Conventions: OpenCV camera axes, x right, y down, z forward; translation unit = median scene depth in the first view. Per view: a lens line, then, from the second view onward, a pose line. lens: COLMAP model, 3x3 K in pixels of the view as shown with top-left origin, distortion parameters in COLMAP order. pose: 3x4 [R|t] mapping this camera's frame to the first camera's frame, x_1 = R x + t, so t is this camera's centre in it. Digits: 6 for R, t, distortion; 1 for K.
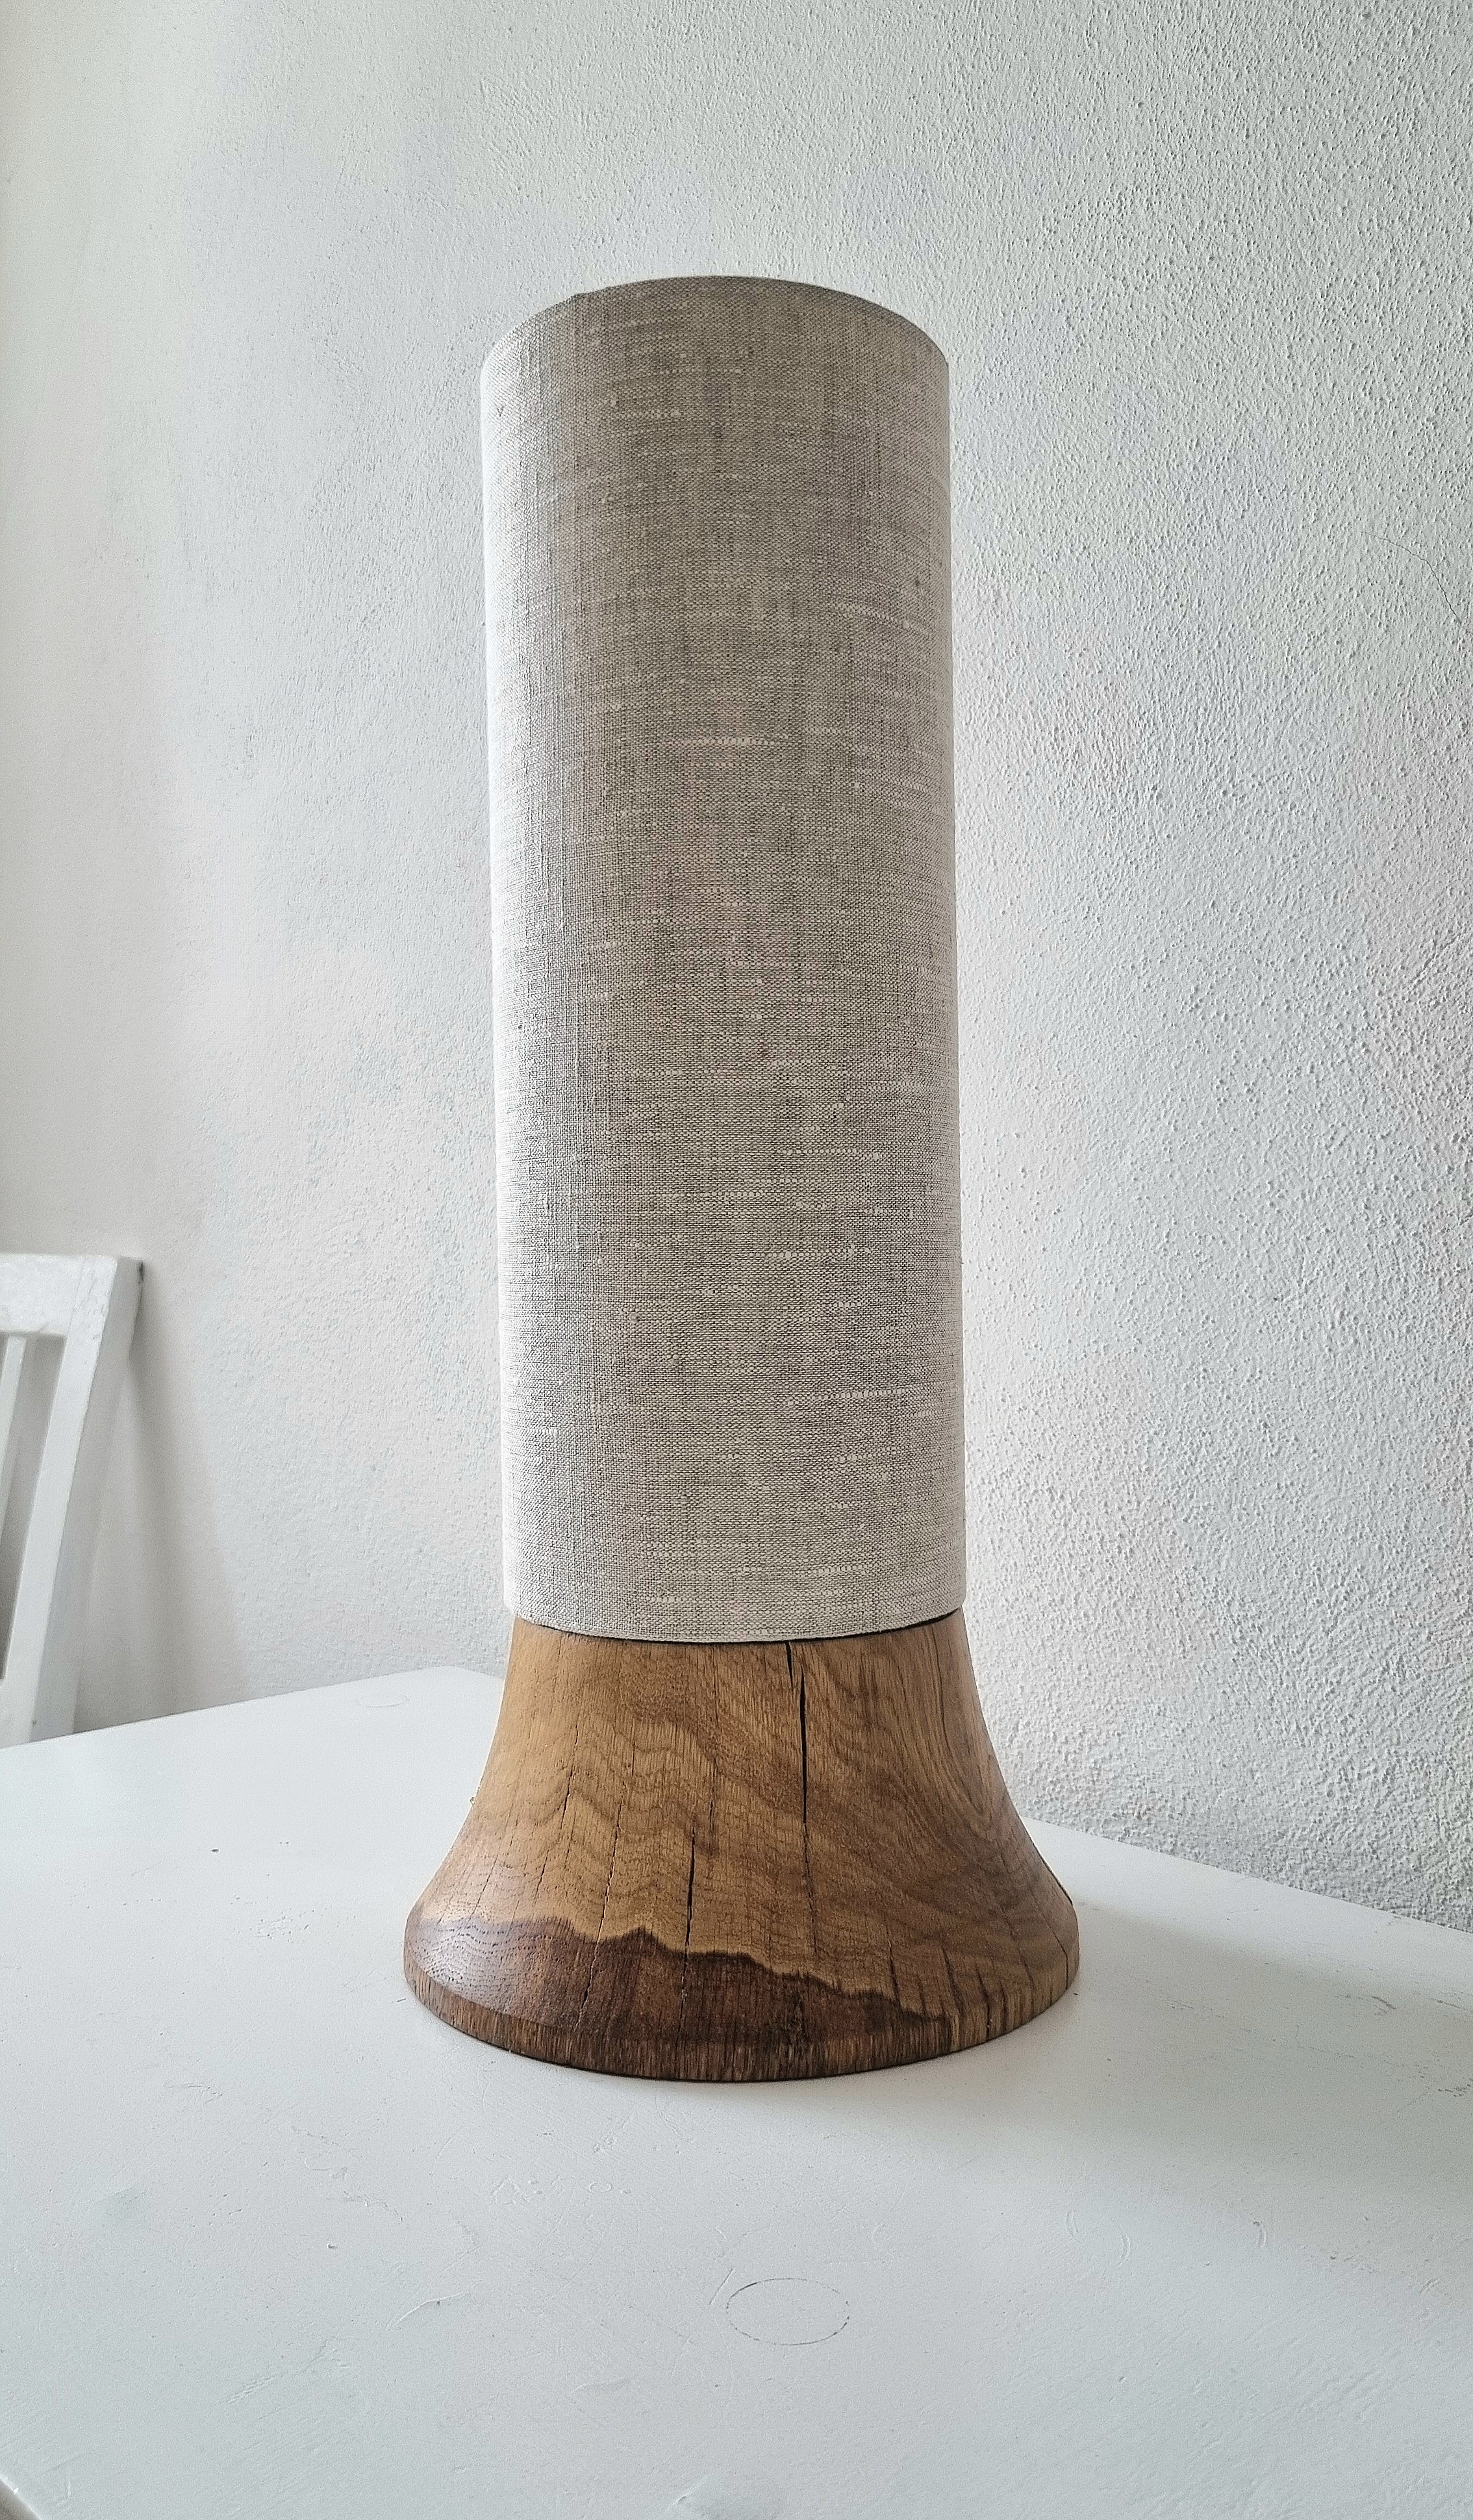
lens RADIAL K [[1976.9, 0, 756.2], [0, 1976.9, 1297.6], [0, 0, 1]] dist [0.035901, -0.028698]
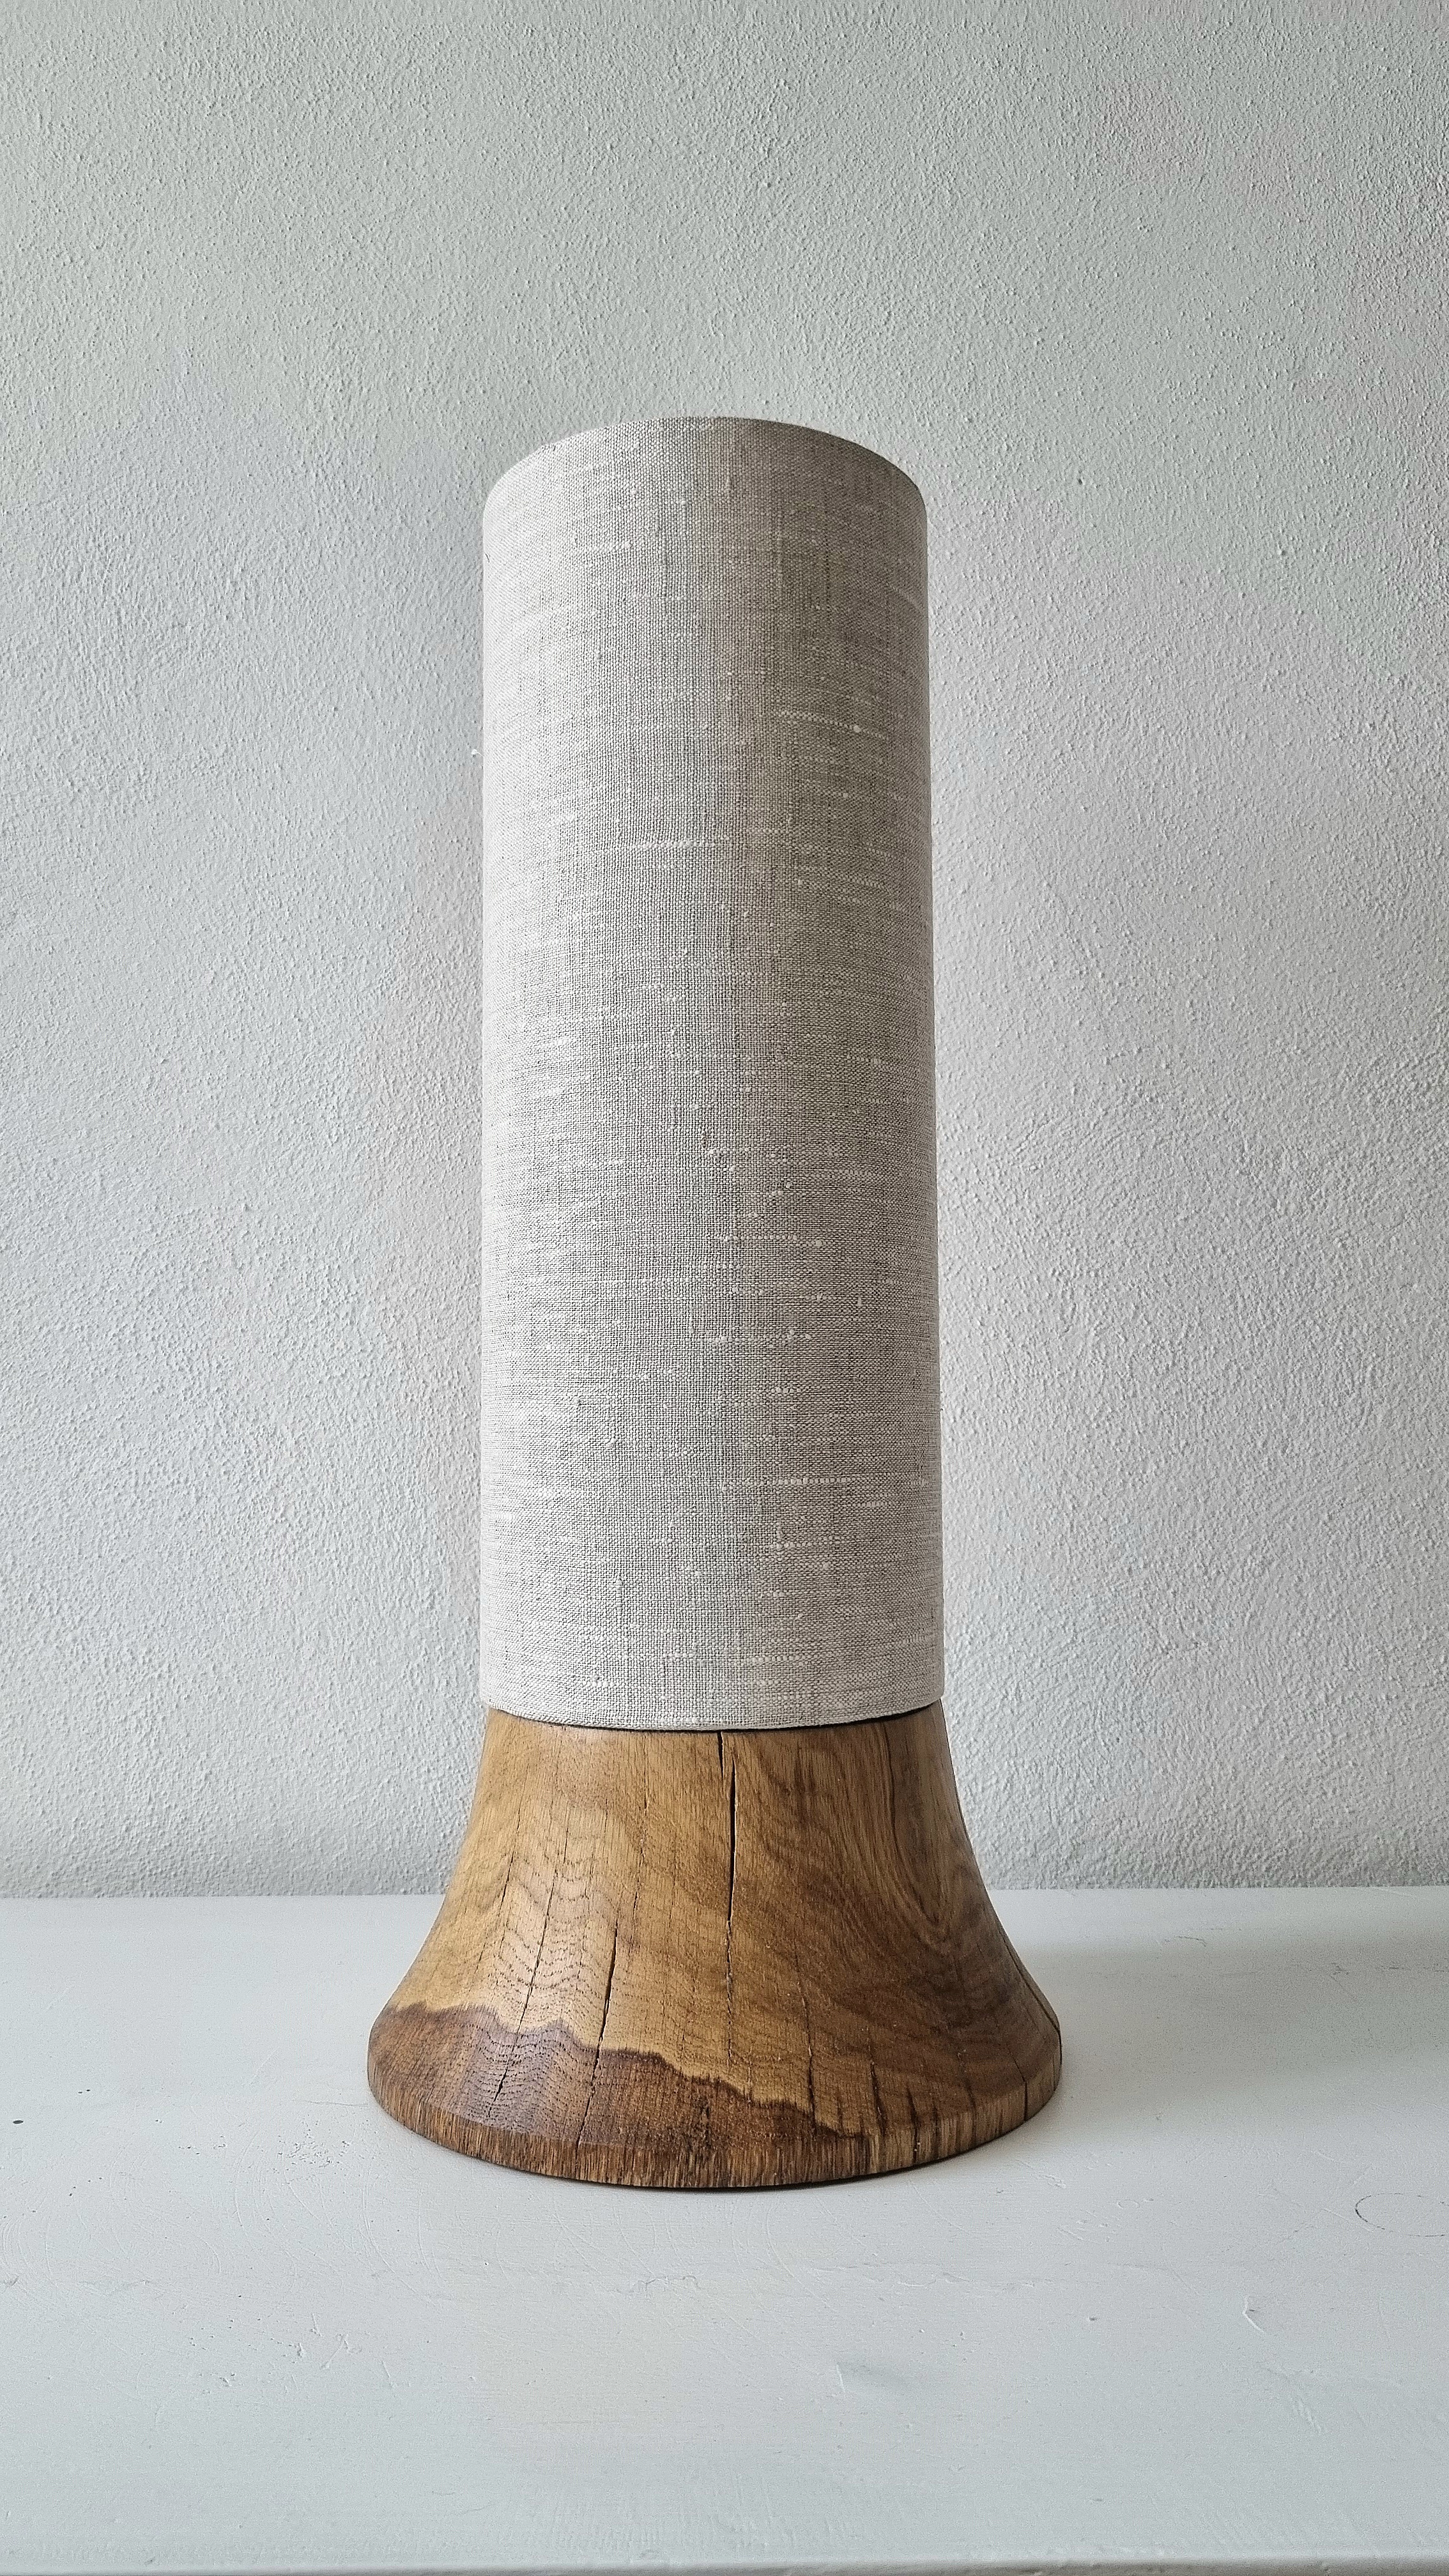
lens RADIAL K [[1975.7, 0, 759.4], [0, 1975.7, 1285.4], [0, 0, 1]] dist [0.033689, -0.026283]
pose [[0.683288, 0.050375, 0.728409, -0.720741], [0.021541, 0.995792, -0.089073, 0.039484], [-0.729831, 0.076553, 0.679327, 0.259565]]
